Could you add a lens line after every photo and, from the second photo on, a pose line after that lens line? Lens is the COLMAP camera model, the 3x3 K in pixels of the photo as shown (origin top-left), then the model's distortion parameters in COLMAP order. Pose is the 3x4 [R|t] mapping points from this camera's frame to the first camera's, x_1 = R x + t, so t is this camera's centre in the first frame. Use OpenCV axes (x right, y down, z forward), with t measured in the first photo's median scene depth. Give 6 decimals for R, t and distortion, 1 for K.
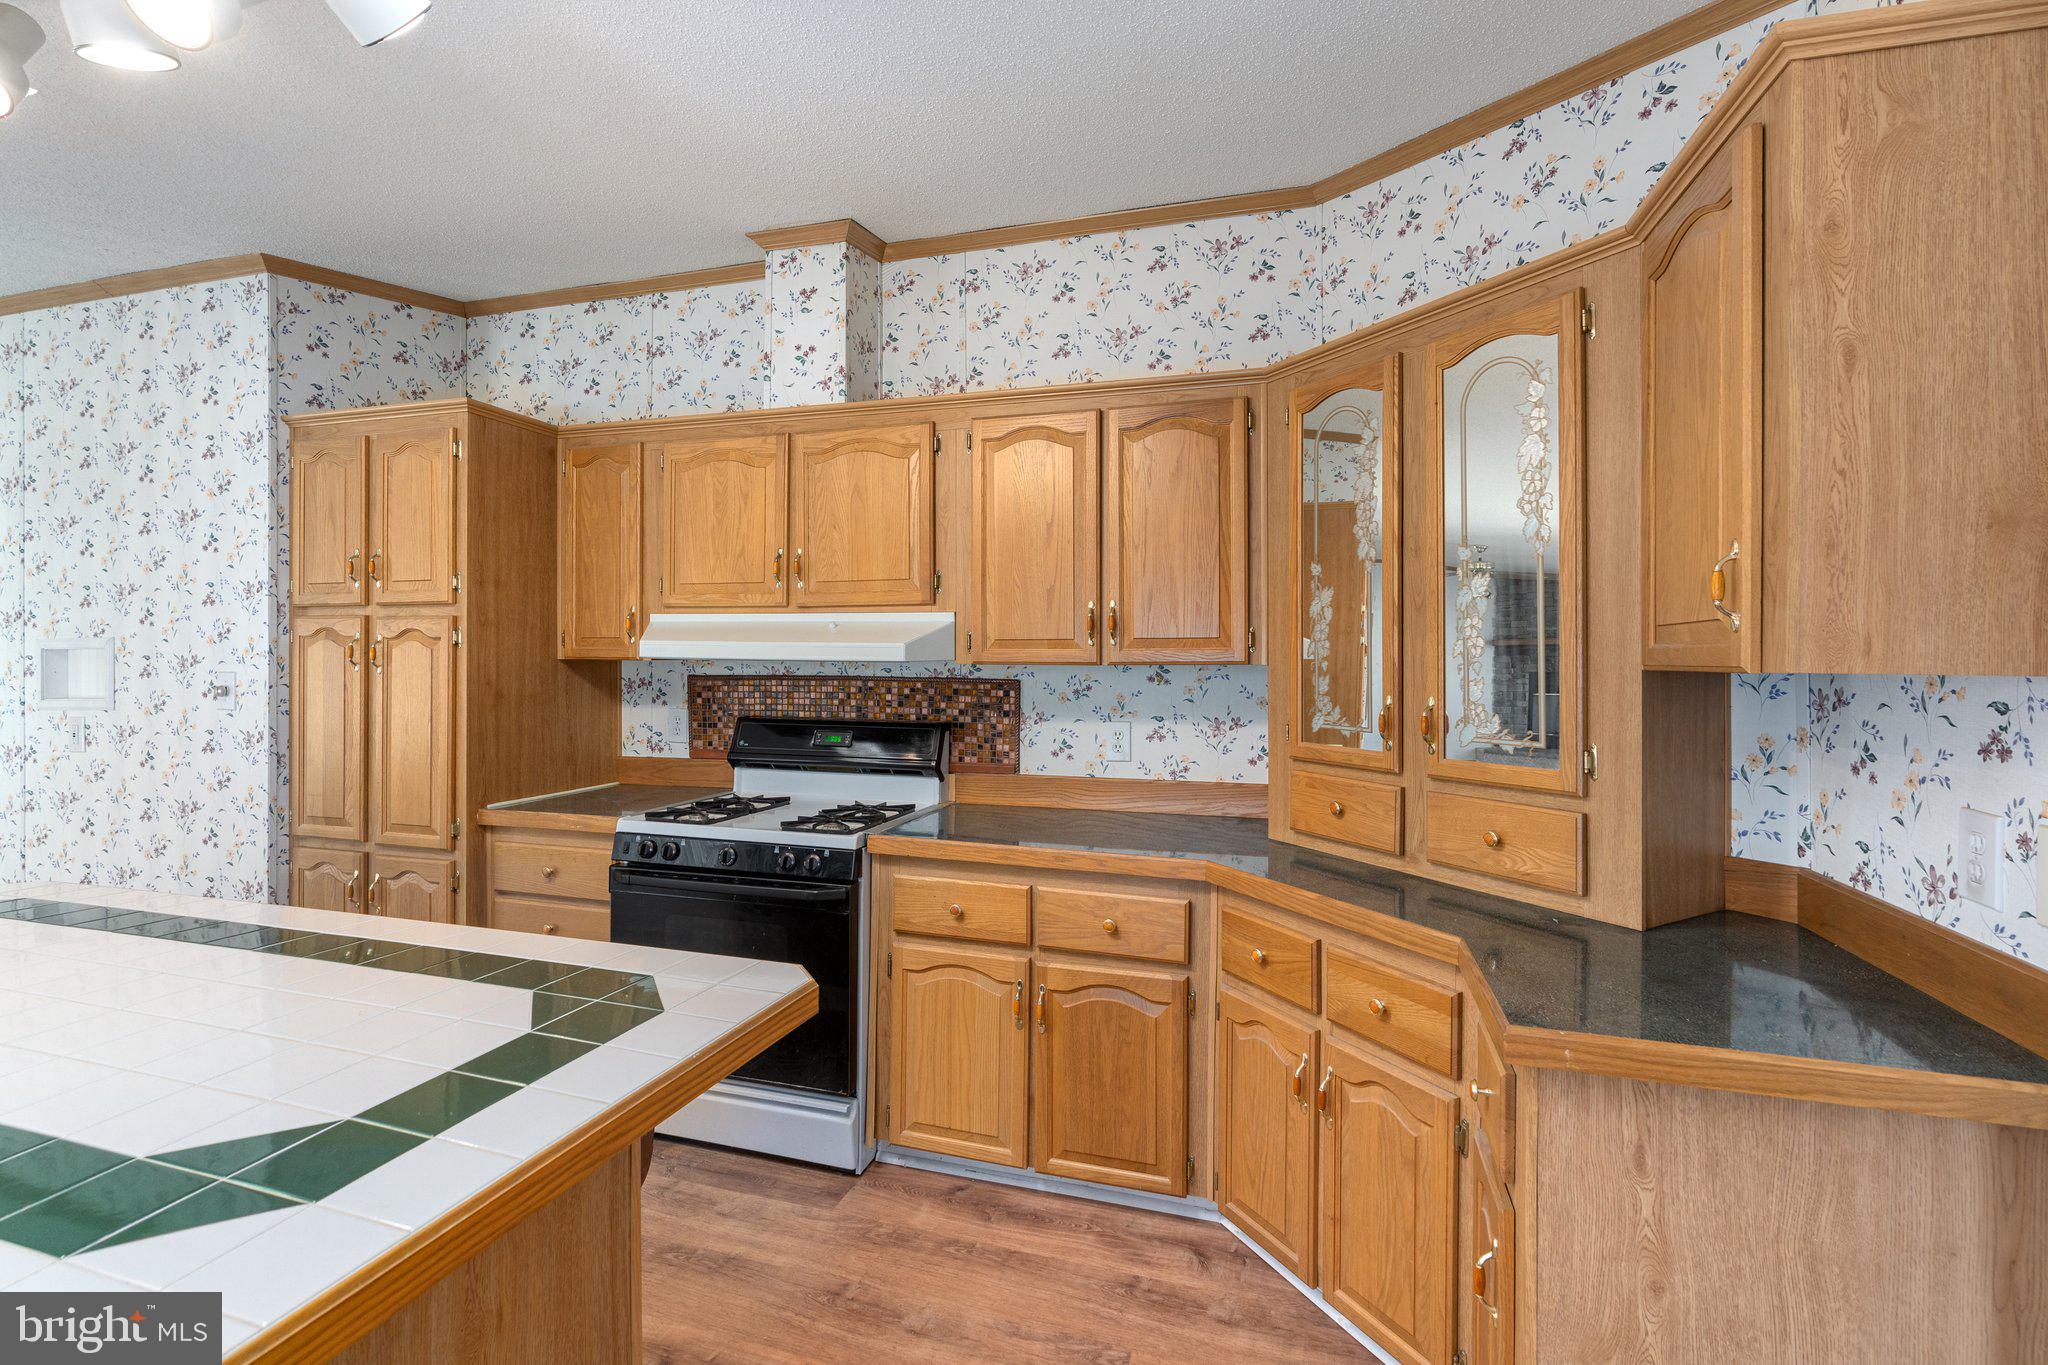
lens RADIAL K [[924.2, 0, 1030.1], [0, 924.2, 658.8], [0, 0, 1]] dist [-0.003086, 0.001243]
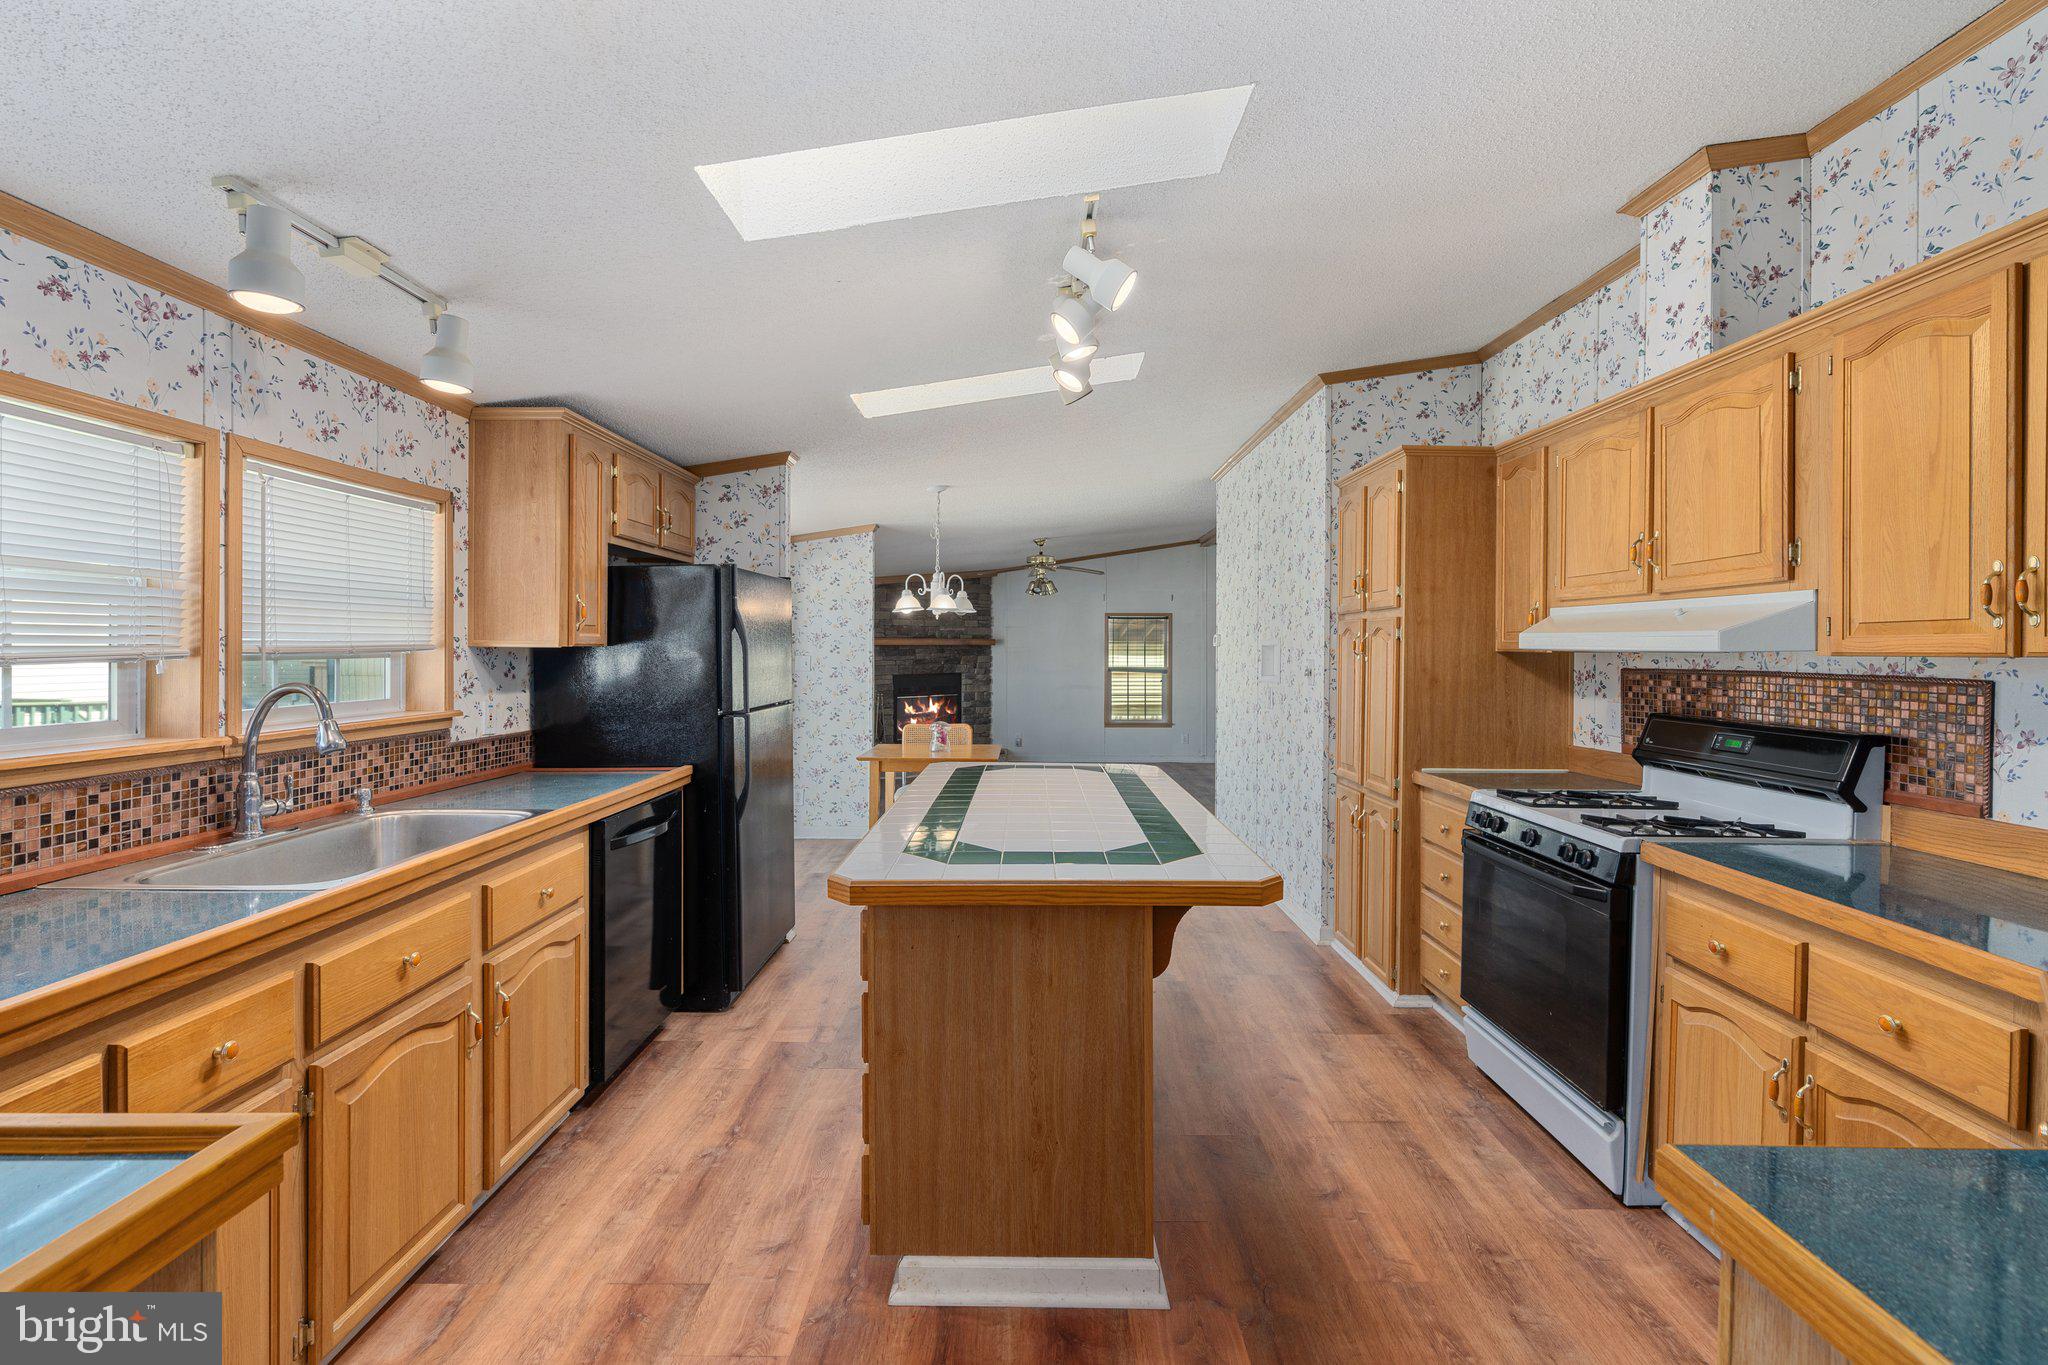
lens RADIAL K [[924.2, 0, 1030.1], [0, 924.2, 658.8], [0, 0, 1]] dist [-0.003086, 0.001243]
pose [[0.295286, 0.007258, -0.955381, 0.423650], [-0.008669, 0.999950, 0.004918, 0.009289], [0.955370, 0.006830, 0.295334, 0.124808]]
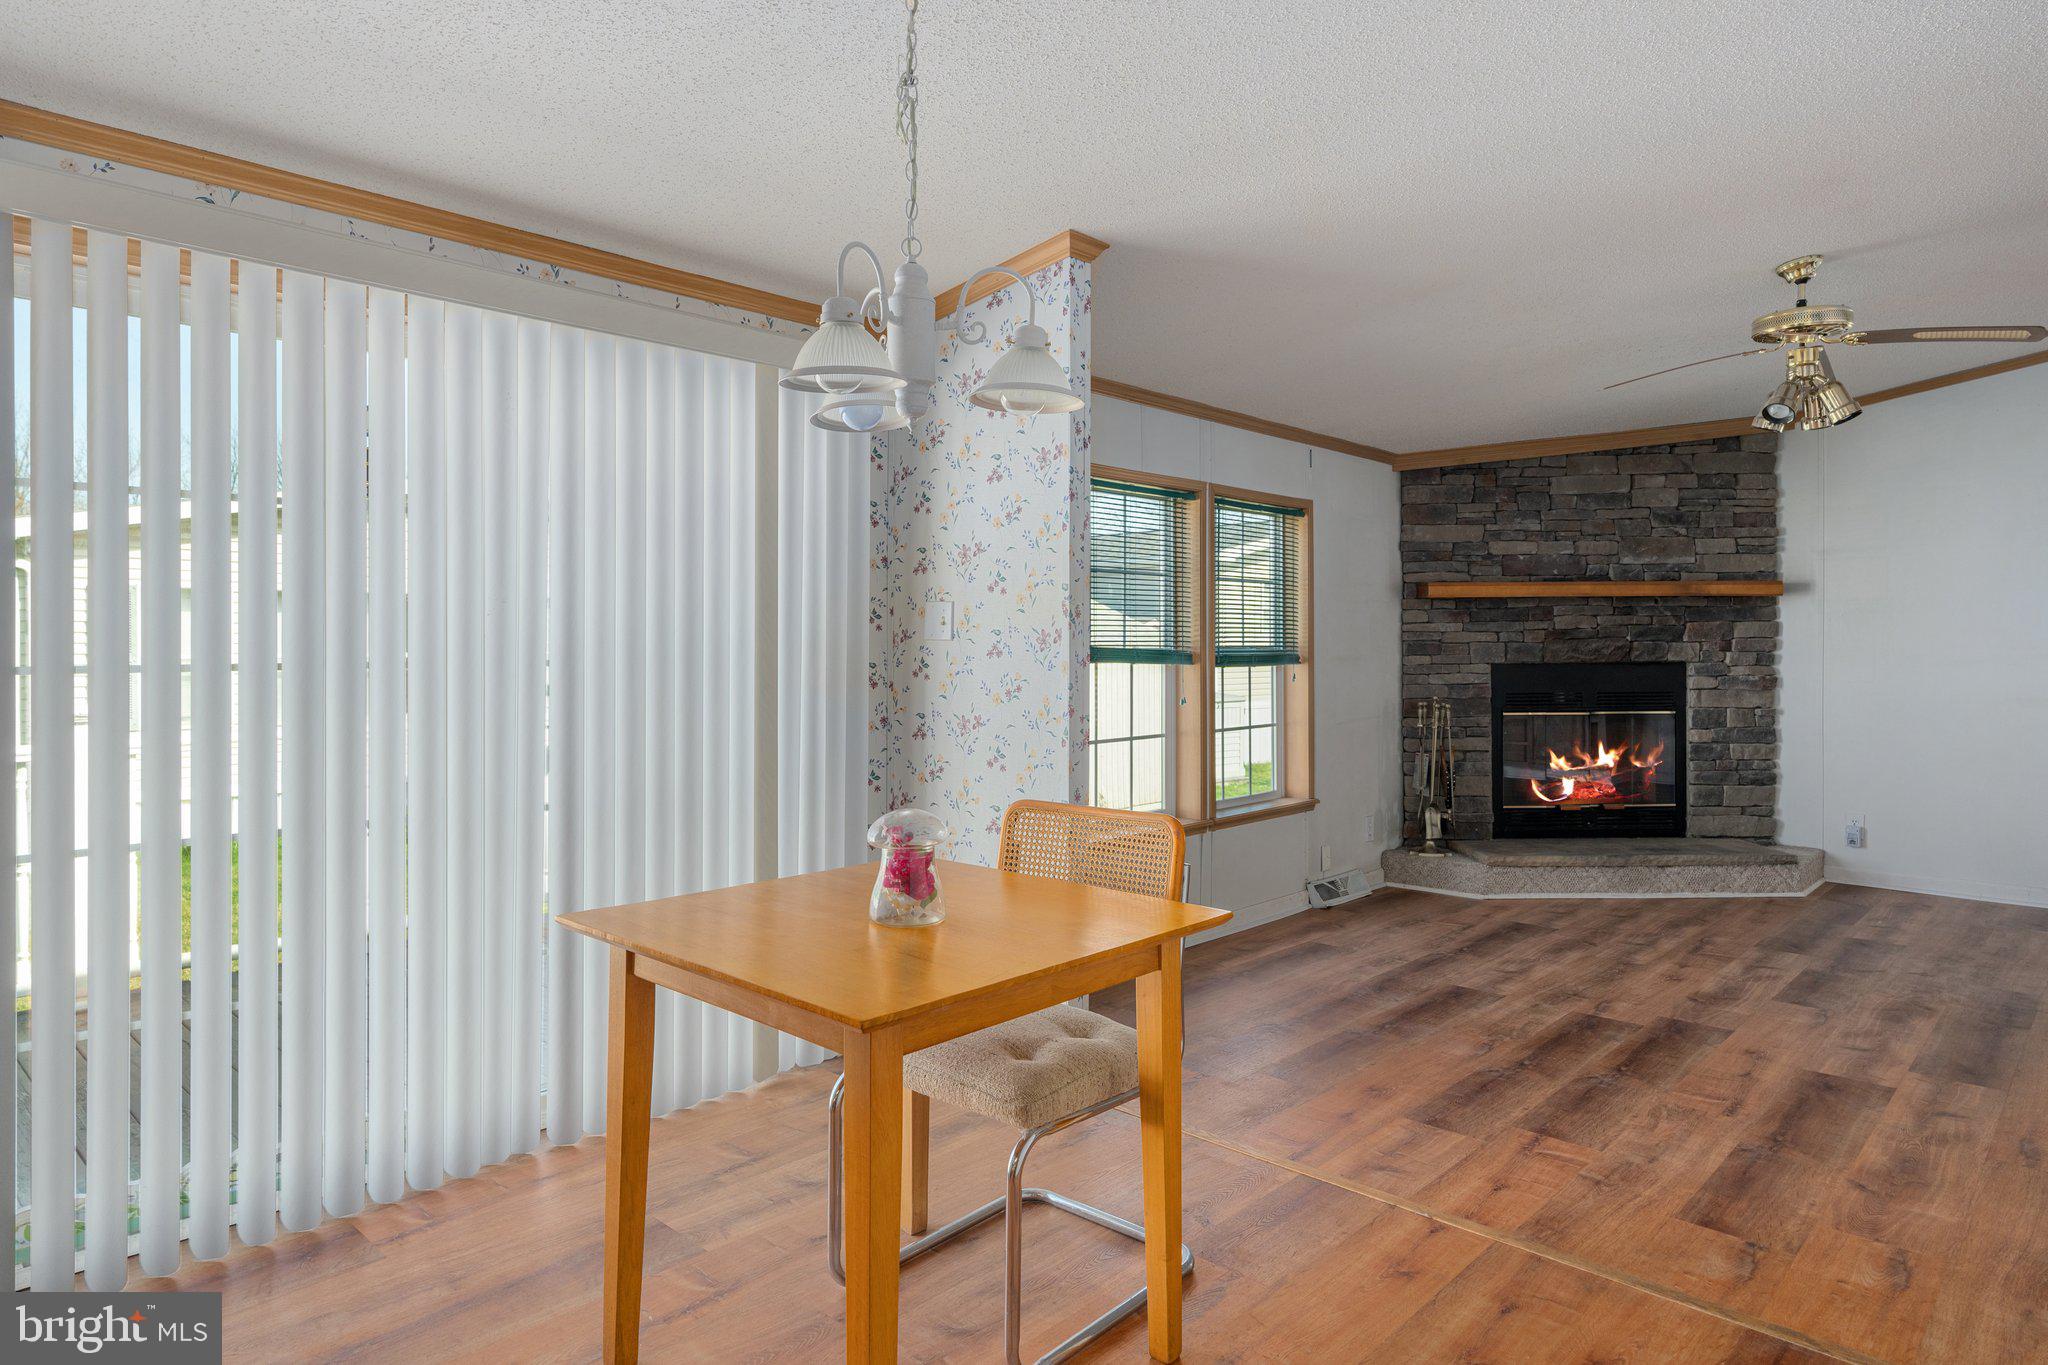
lens RADIAL K [[1201.9, 0, 1029.9], [0, 1201.9, 640.0], [0, 0, 1]] dist [-0.001766, 0.001745]
pose [[-0.439120, -0.000215, -0.898428, -0.859556], [-0.005667, 0.999981, 0.002531, 0.051143], [0.898410, 0.006202, -0.439113, 0.854669]]
